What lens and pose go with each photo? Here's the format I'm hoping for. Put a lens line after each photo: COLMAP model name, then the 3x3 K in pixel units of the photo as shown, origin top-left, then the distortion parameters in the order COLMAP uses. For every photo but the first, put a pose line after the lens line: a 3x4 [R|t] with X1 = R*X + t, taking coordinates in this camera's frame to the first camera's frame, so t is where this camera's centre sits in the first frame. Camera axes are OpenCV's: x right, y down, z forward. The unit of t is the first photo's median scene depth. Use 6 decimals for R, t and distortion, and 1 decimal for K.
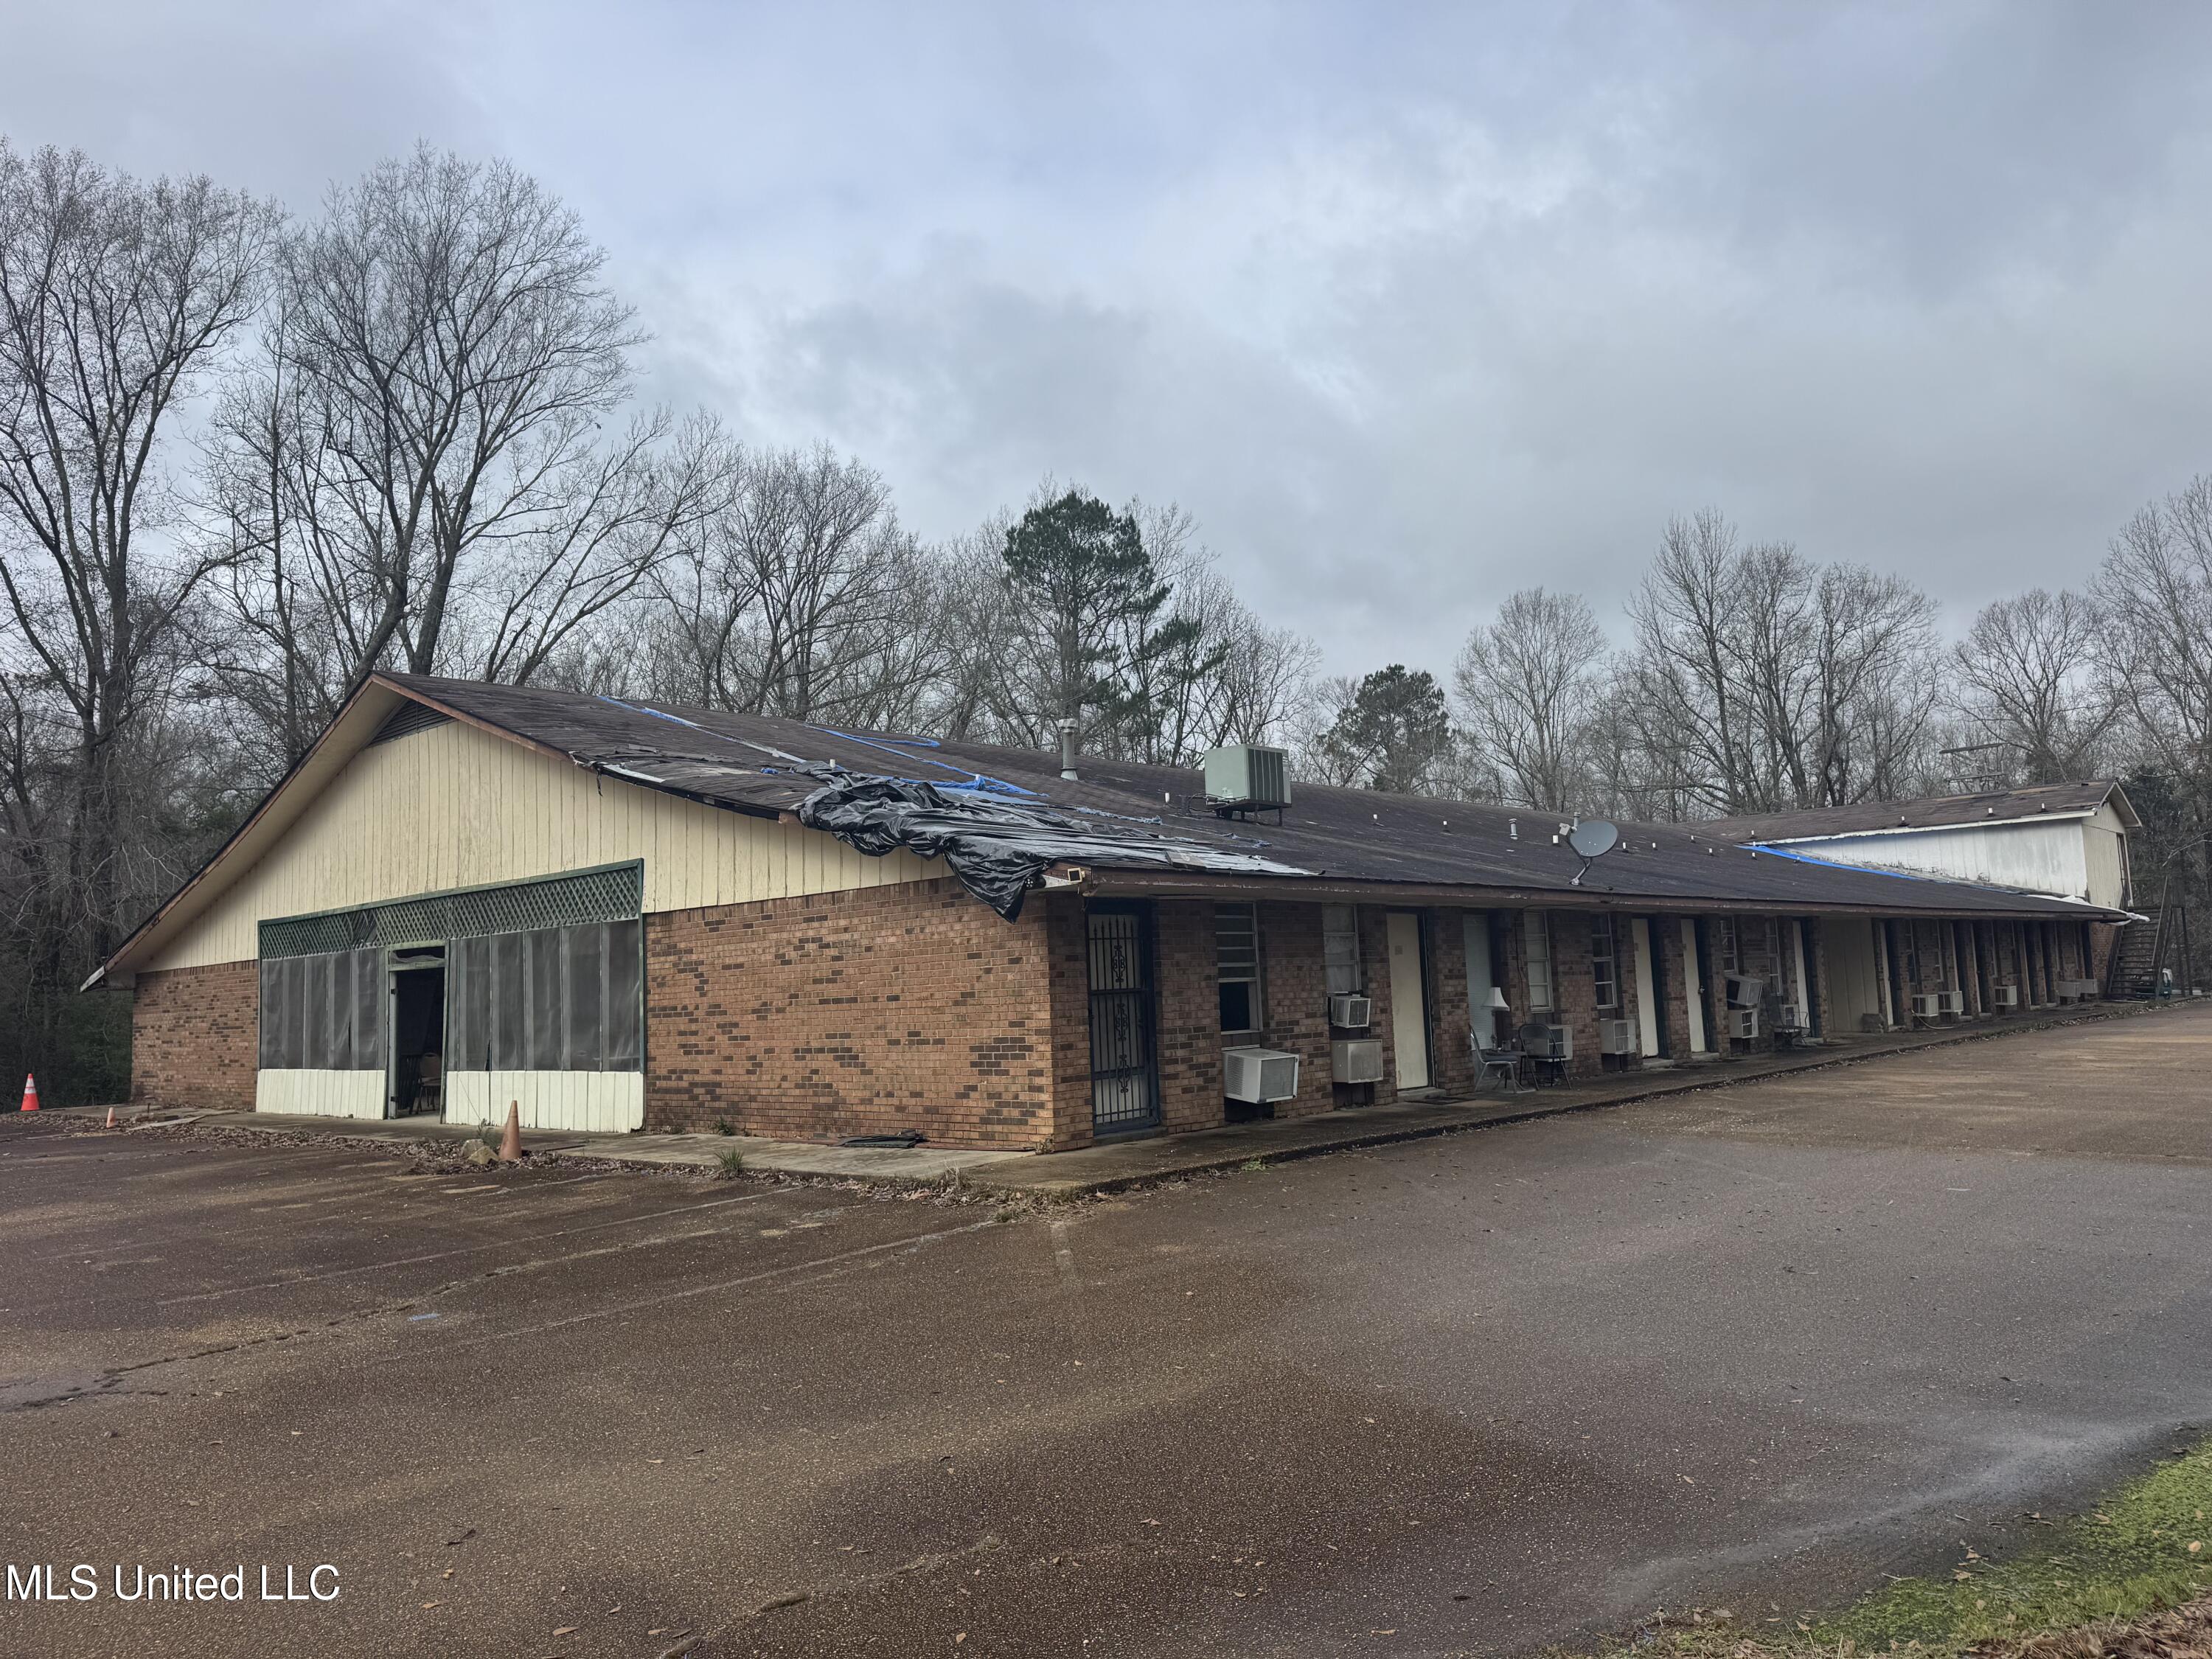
lens RADIAL K [[1525.3, 0, 1242.3], [0, 1525.3, 774.9], [0, 0, 1]] dist [0.140450, -0.060354]
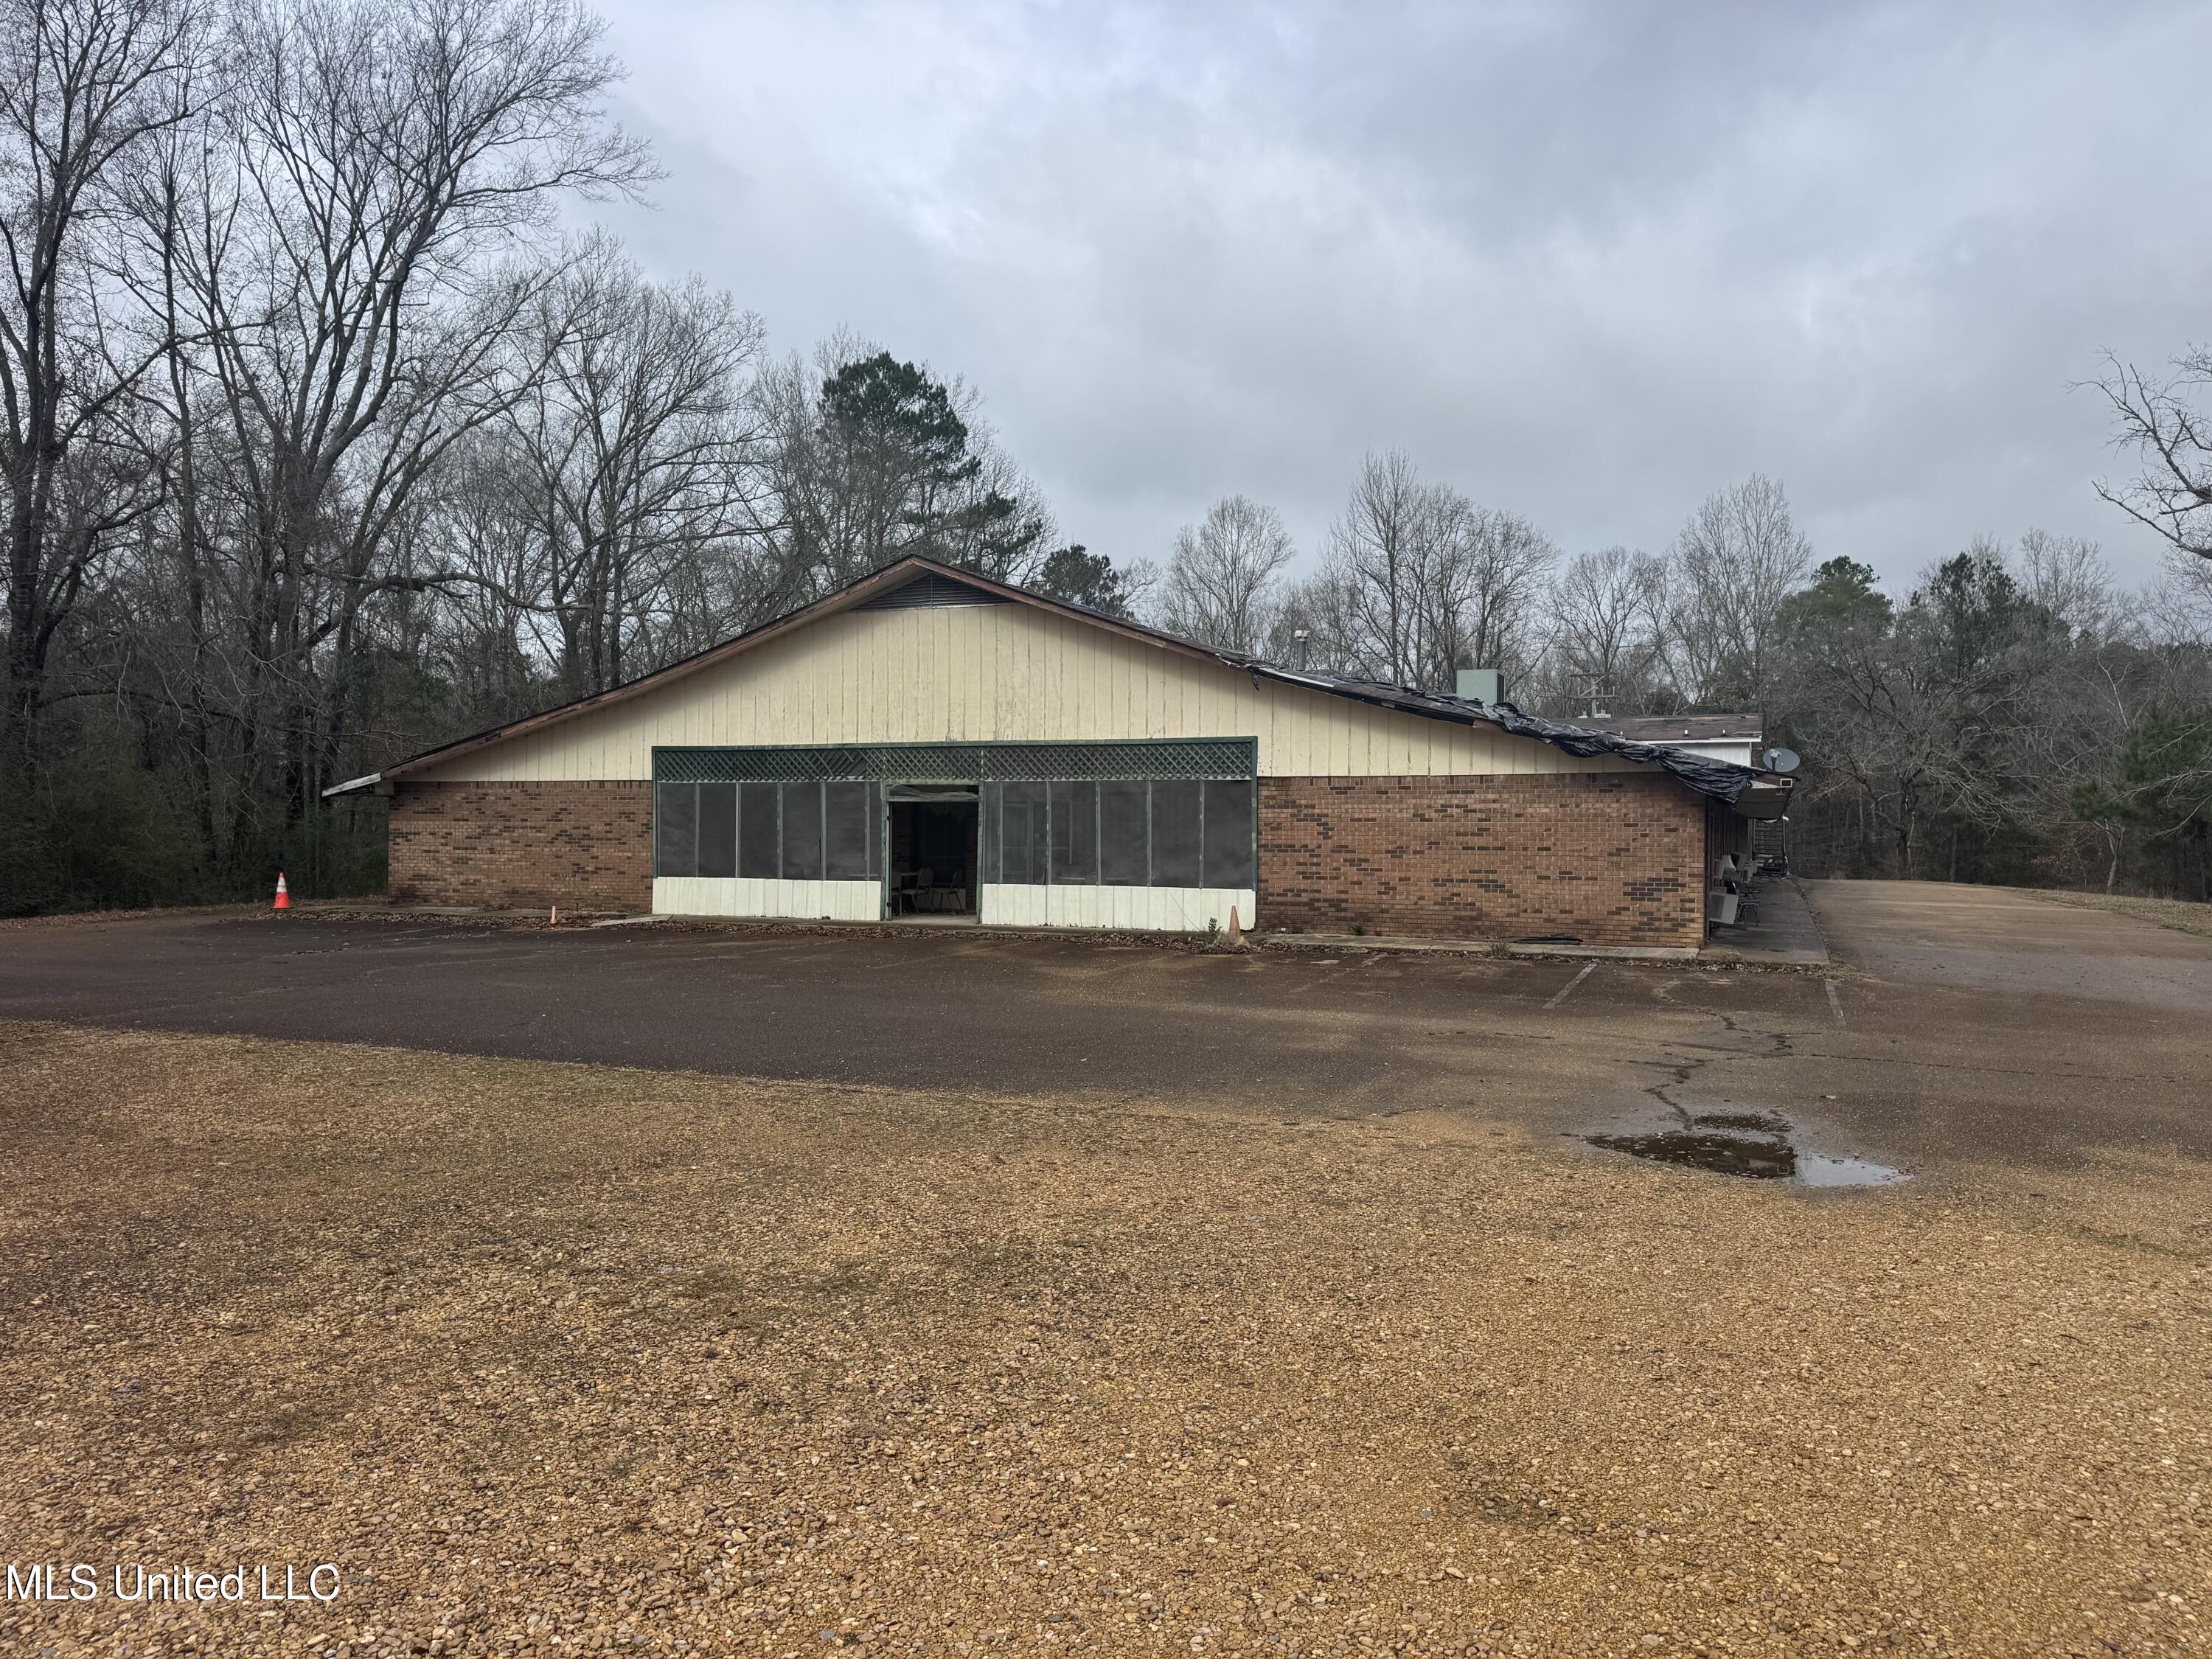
lens RADIAL K [[1525.3, 0, 1242.3], [0, 1525.3, 774.9], [0, 0, 1]] dist [0.140450, -0.060354]
pose [[0.936922, 0.058097, 0.344677, -0.869610], [-0.088322, 0.993440, 0.072632, -0.008918], [-0.338197, -0.098493, 0.935907, -0.256686]]
